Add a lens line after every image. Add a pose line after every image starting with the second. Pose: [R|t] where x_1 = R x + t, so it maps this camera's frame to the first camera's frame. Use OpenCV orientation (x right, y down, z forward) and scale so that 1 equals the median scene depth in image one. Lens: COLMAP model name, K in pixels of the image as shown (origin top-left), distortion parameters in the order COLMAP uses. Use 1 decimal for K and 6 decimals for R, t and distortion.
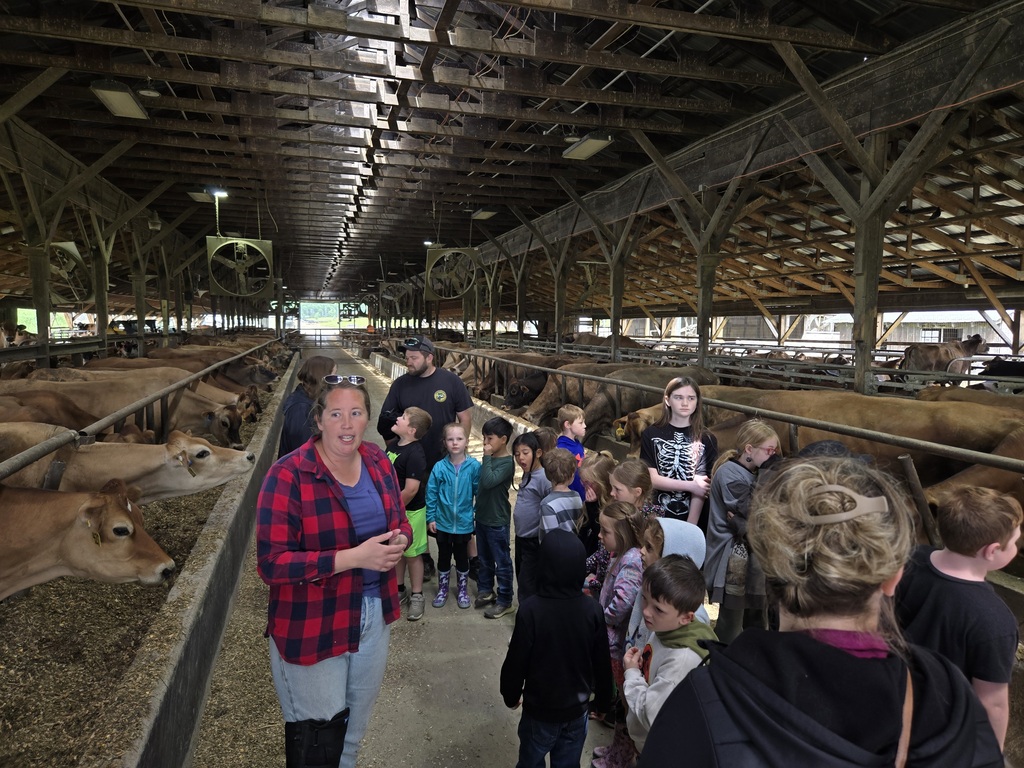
lens RADIAL K [[703.0, 0, 517.4], [0, 703.0, 390.6], [0, 0, 1]] dist [0.036544, -0.029879]
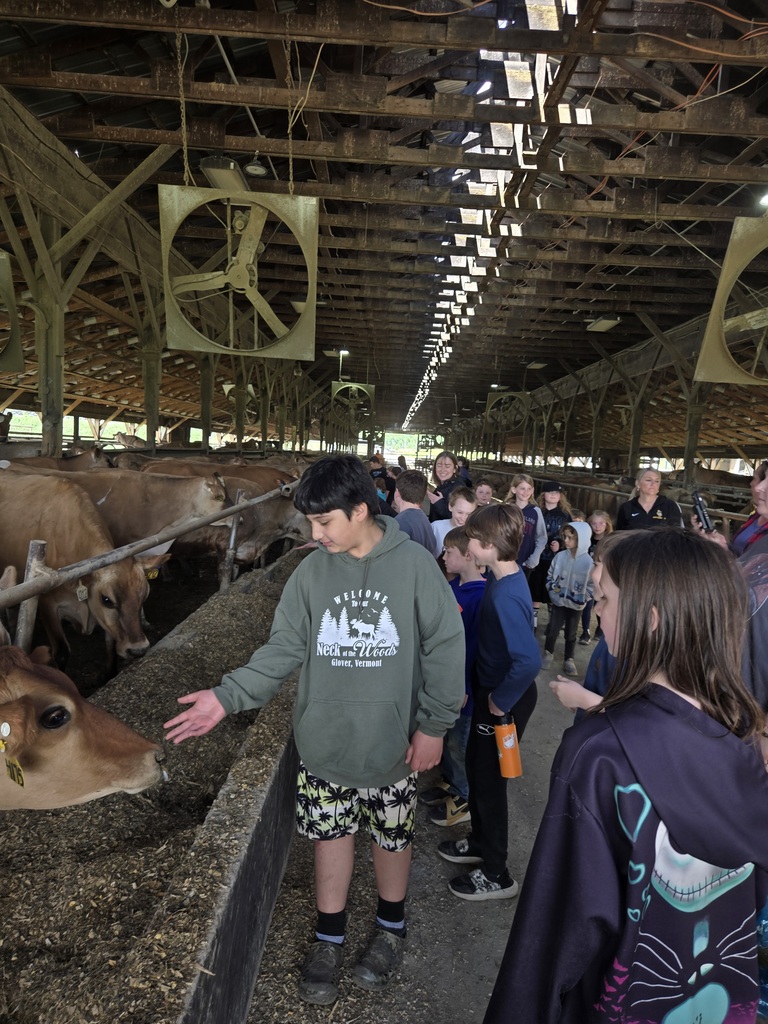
lens RADIAL K [[703.0, 0, 382.5], [0, 703.0, 518.8], [0, 0, 1]] dist [0.036544, -0.029879]
pose [[0.955536, 0.073915, -0.285459, 0.088382], [-0.076720, 0.997052, 0.001359, 0.051146], [0.284718, 0.020602, 0.958390, -0.348664]]
